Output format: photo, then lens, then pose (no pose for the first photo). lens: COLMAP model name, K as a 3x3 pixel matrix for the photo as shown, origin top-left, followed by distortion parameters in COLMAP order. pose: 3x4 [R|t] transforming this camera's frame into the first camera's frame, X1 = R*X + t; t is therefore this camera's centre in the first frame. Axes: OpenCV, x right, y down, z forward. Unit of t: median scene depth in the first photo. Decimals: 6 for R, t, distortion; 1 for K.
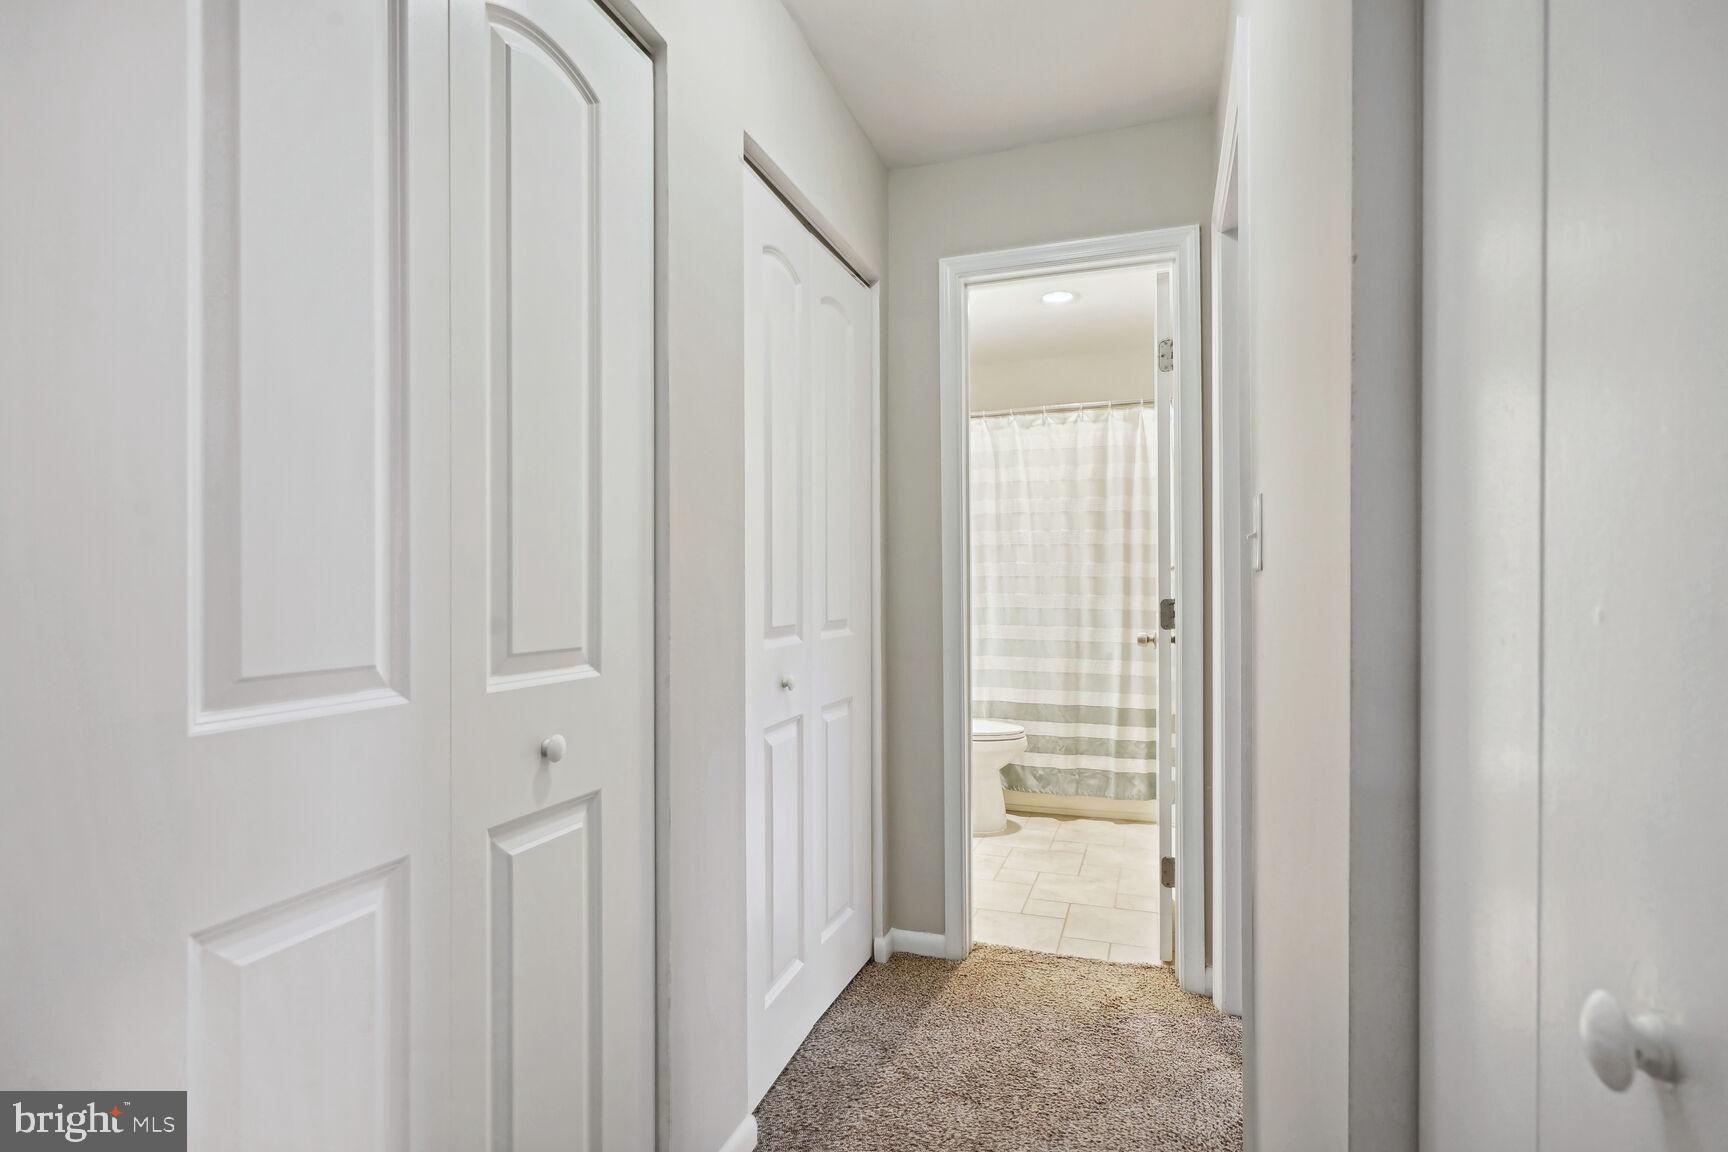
lens RADIAL K [[856.5, 0, 862.8], [0, 856.5, 578.5], [0, 0, 1]] dist [0.000703, -0.000202]
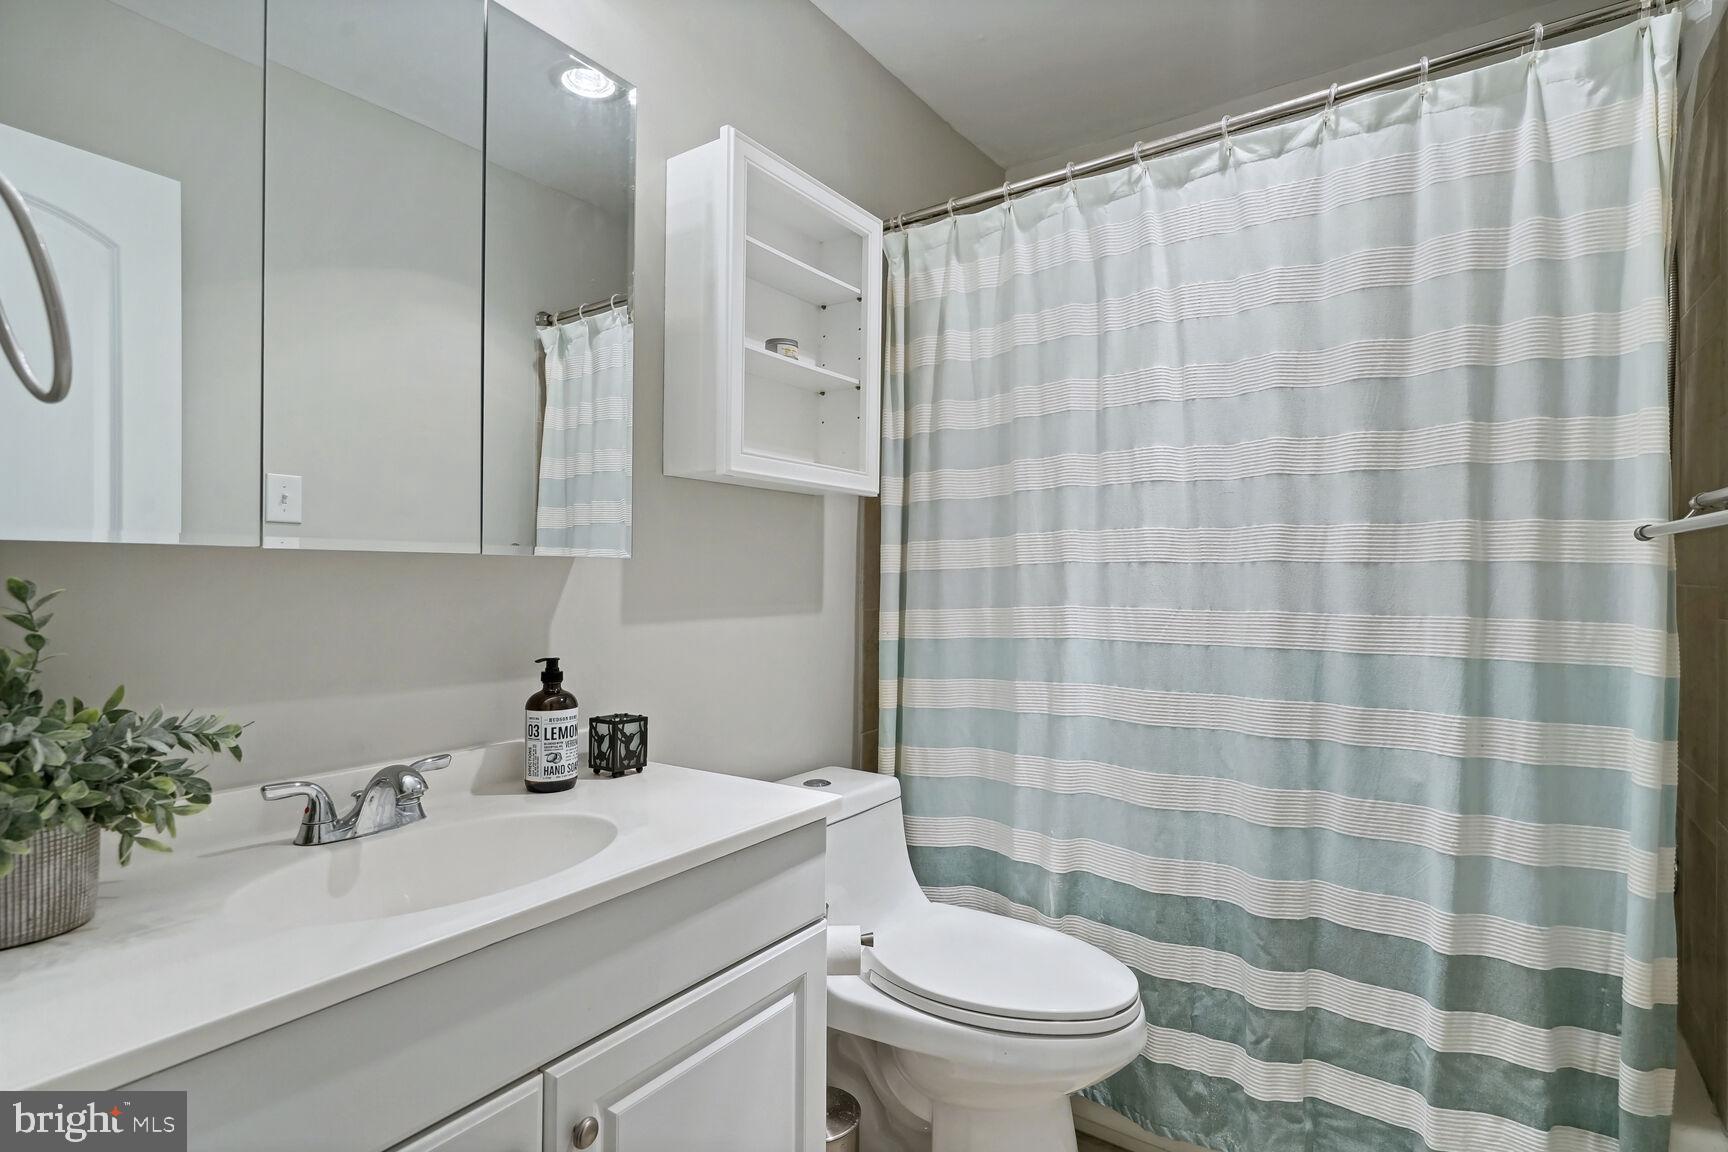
lens RADIAL K [[856.5, 0, 832.0], [0, 856.5, 589.2], [0, 0, 1]] dist [0.000703, -0.000202]
pose [[0.954504, 0.008768, -0.298069, 0.163211], [-0.007925, 0.999960, 0.004037, 0.009371], [0.298092, -0.001491, 0.954536, 0.592903]]
